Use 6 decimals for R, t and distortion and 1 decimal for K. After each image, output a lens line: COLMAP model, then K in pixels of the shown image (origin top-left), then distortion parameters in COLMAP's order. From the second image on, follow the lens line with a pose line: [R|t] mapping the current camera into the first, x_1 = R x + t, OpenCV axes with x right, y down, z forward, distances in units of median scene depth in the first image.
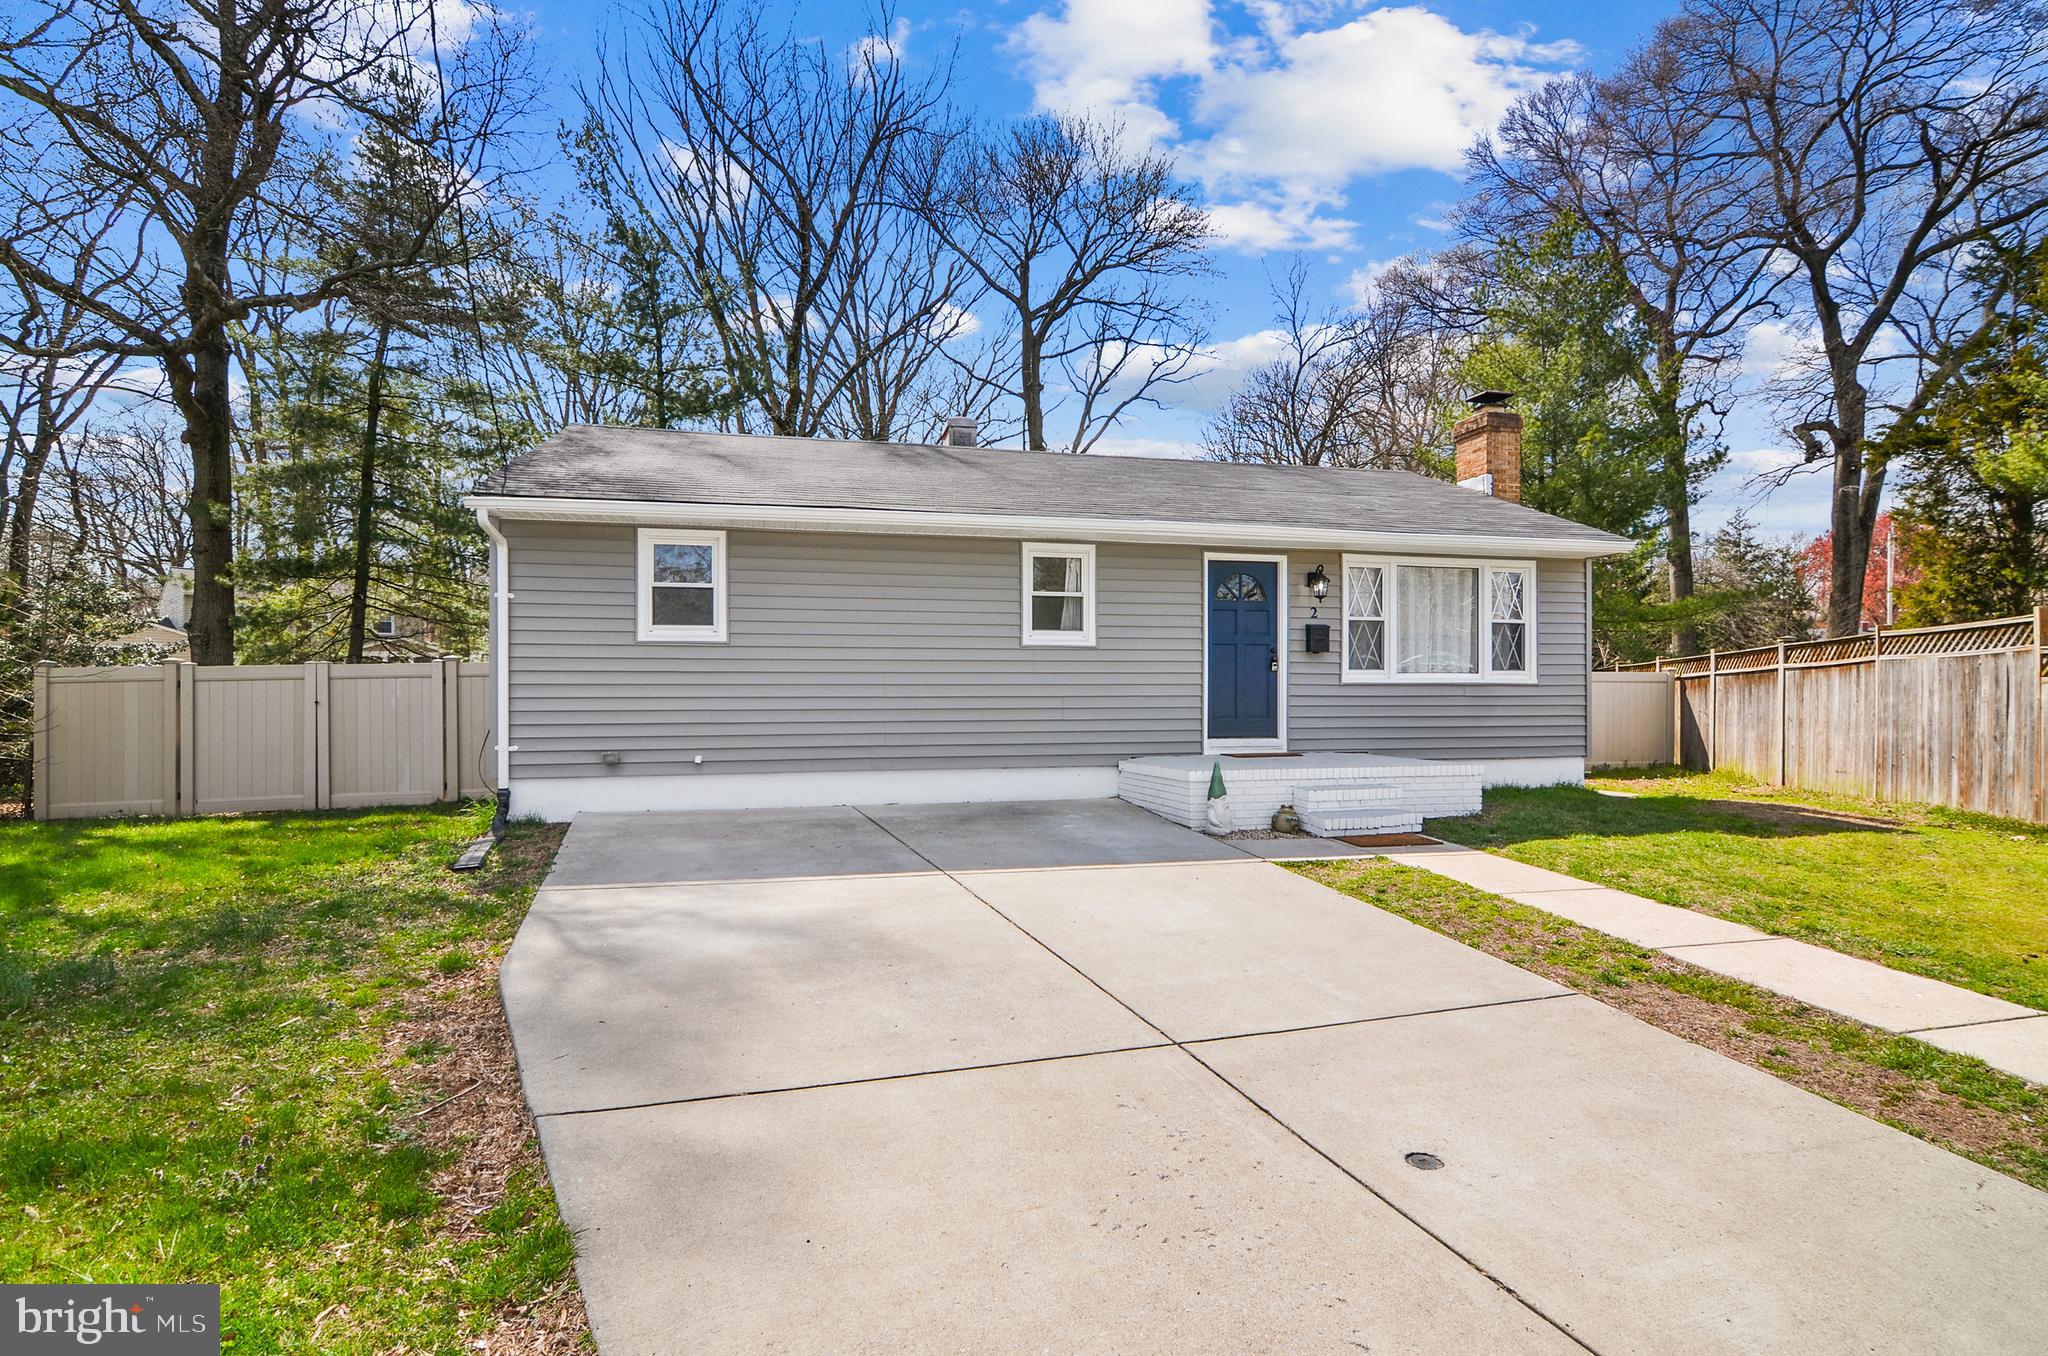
lens RADIAL K [[995.9, 0, 1024.0], [0, 995.9, 678.0], [0, 0, 1]] dist [-0.001418, -0.014320]
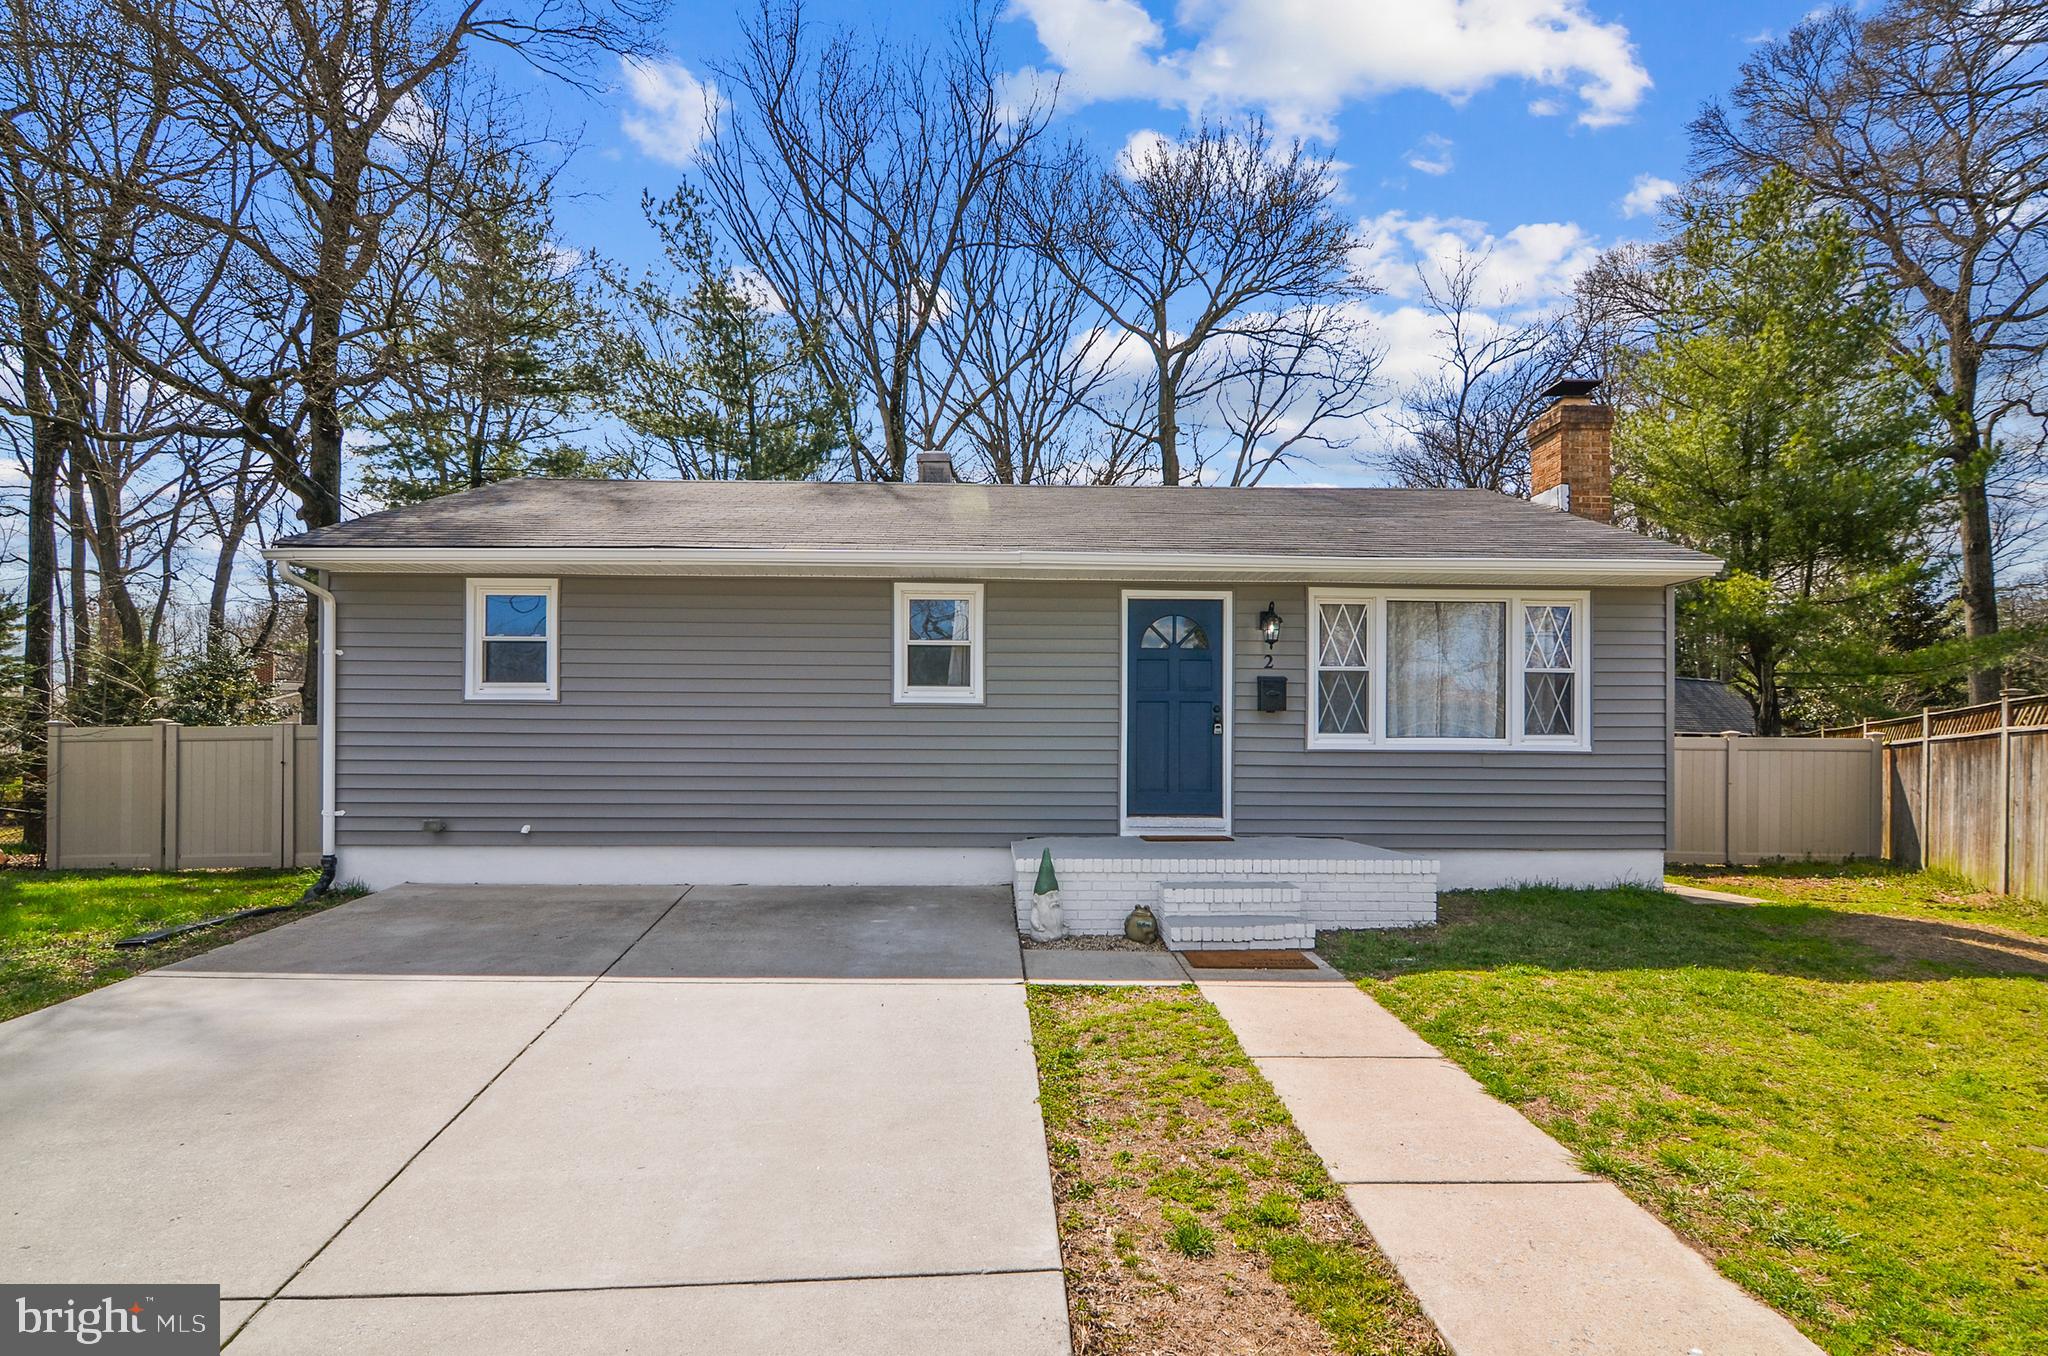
lens RADIAL K [[1016.9, 0, 1019.7], [0, 1016.9, 734.1], [0, 0, 1]] dist [-0.002448, -0.010782]
pose [[0.977443, 0.002480, -0.211183, 0.268470], [-0.004144, 0.999964, -0.007436, -0.000424], [0.211157, 0.008143, 0.977418, 0.158425]]
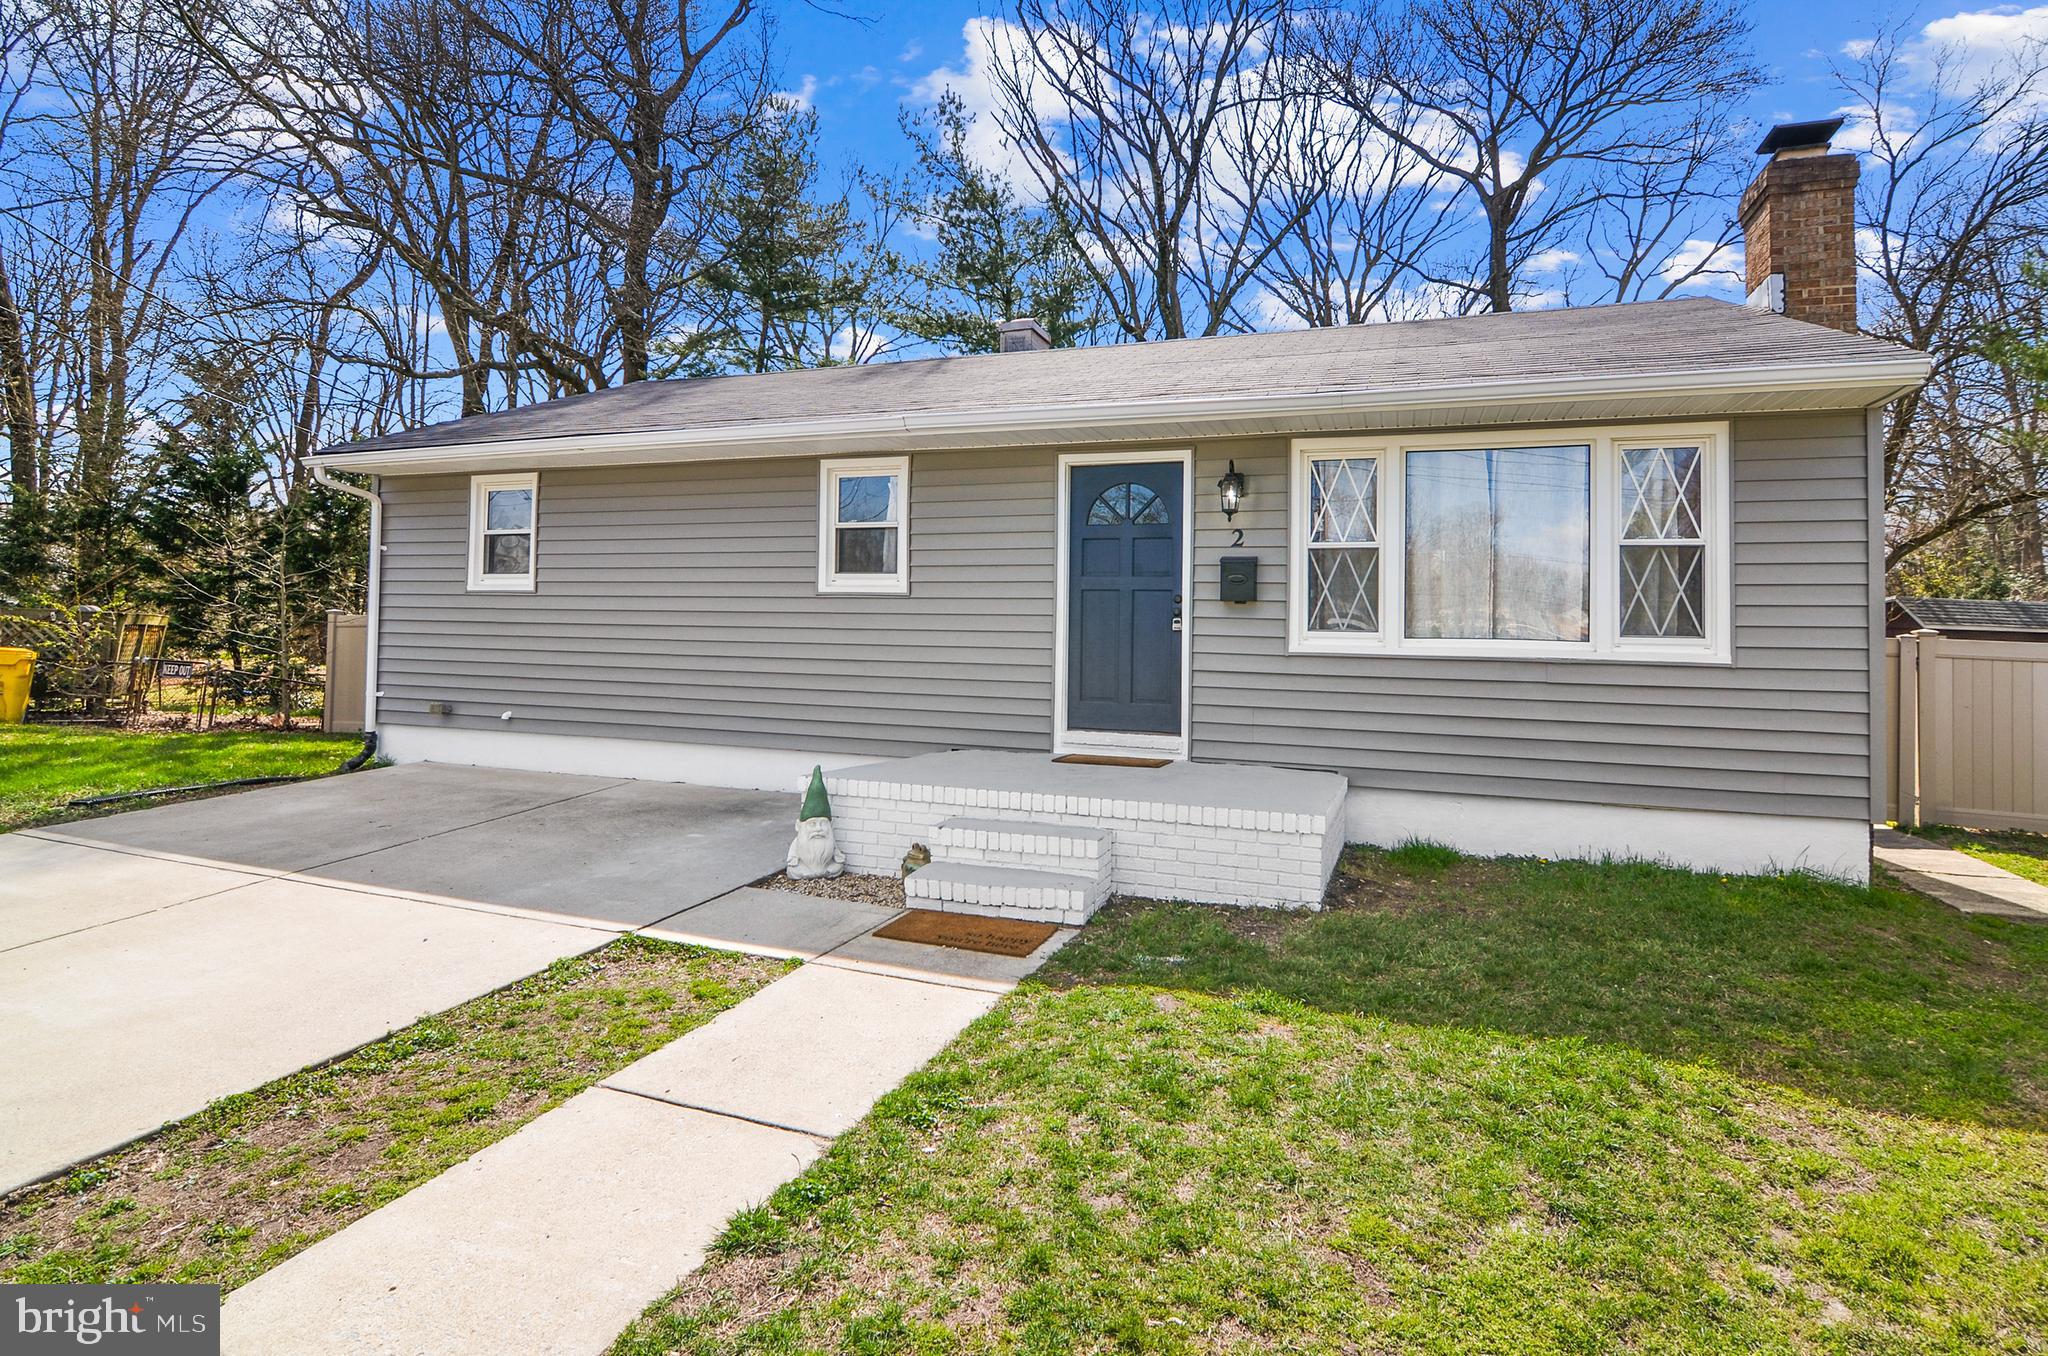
lens RADIAL K [[1026.6, 0, 1033.1], [0, 1026.6, 591.1], [0, 0, 1]] dist [0.000327, -0.012651]
pose [[0.834124, -0.007381, -0.551527, 0.538234], [-0.016422, 0.999135, -0.038209, -0.005848], [0.551332, 0.040928, 0.833281, 0.396109]]
